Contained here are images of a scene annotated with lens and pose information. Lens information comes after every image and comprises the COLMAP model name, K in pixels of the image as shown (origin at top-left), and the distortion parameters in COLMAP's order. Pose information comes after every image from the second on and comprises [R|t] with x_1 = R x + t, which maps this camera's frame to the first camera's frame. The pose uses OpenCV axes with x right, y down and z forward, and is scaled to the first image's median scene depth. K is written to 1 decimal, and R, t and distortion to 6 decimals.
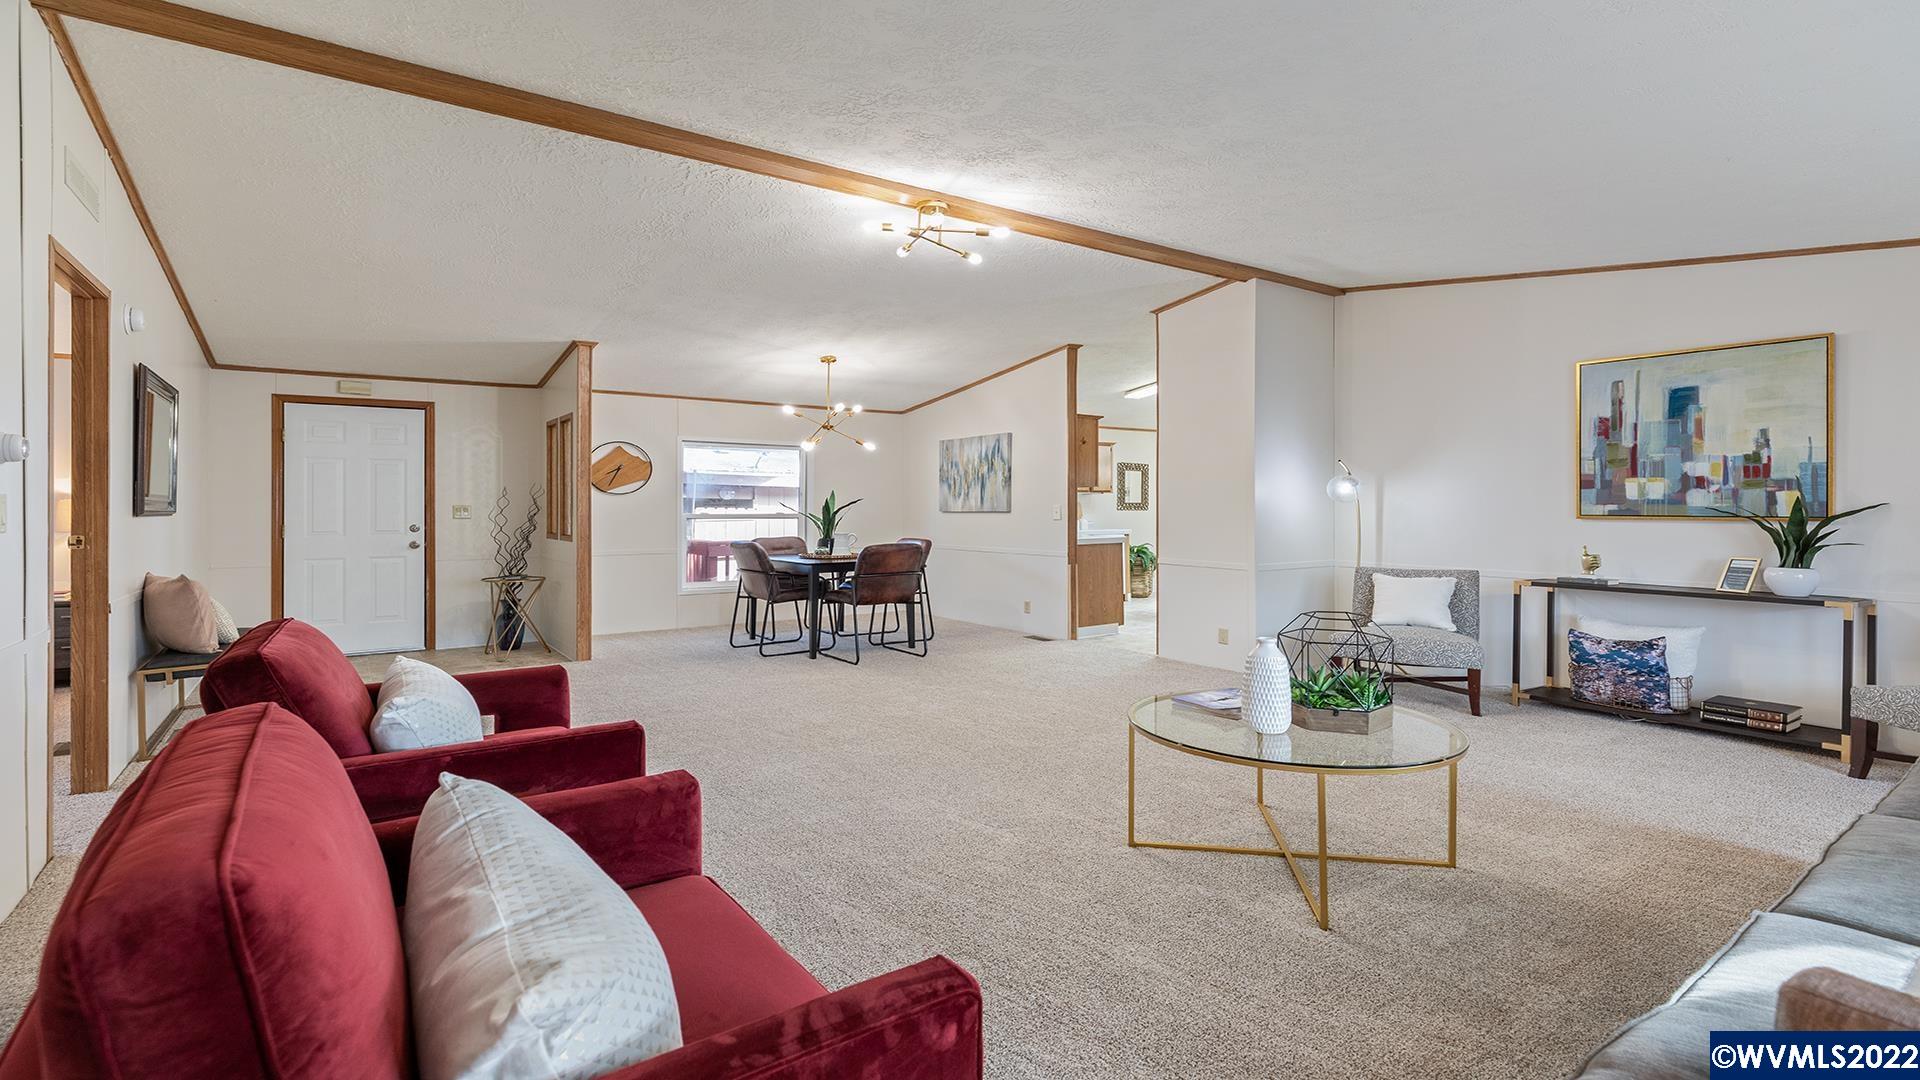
lens RADIAL K [[880.7, 0, 950.7], [0, 880.7, 488.8], [0, 0, 1]] dist [0.001089, -0.000007]
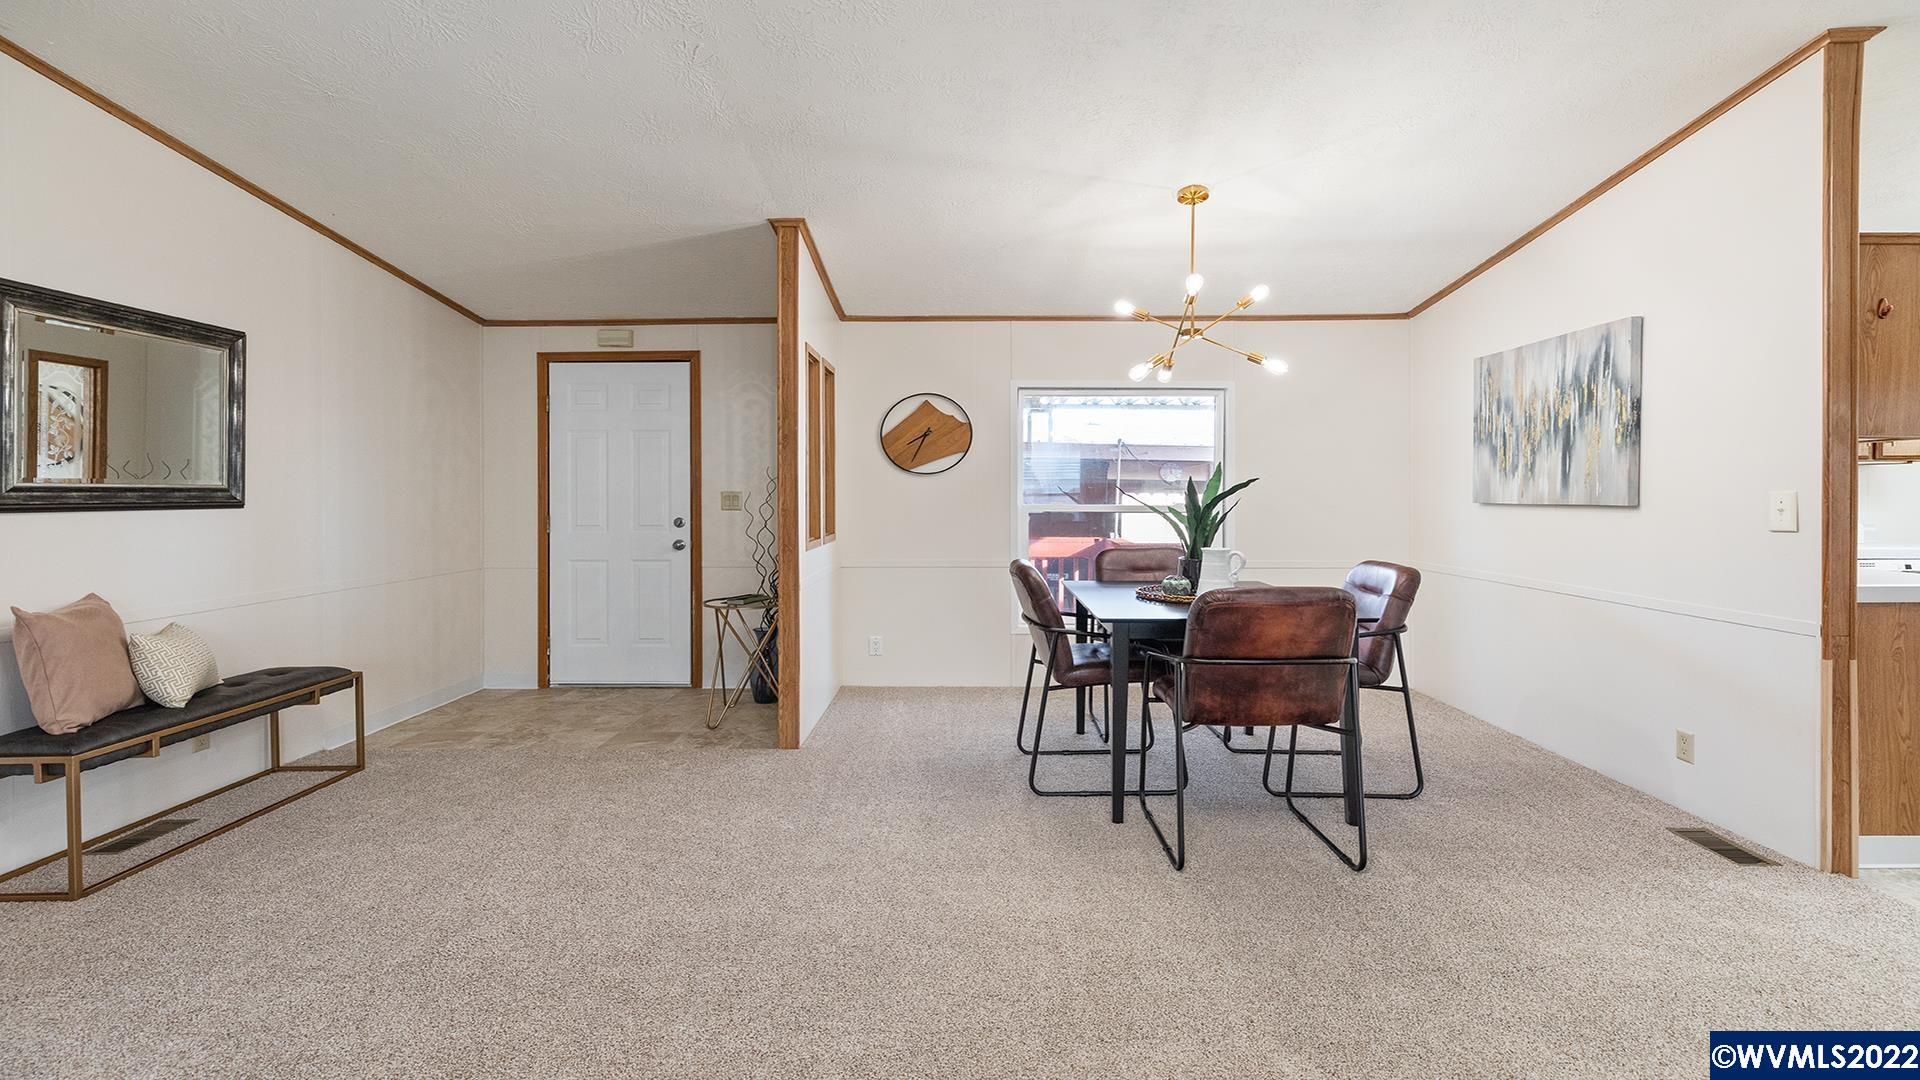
lens RADIAL K [[1017.3, 0, 963.8], [0, 1017.3, 497.4], [0, 0, 1]] dist [0.001204, 0.000332]
pose [[0.854039, 0.002579, -0.520203, 0.043765], [0.011794, 0.999635, 0.024319, 0.006026], [0.520076, -0.026904, 0.853696, 0.405260]]
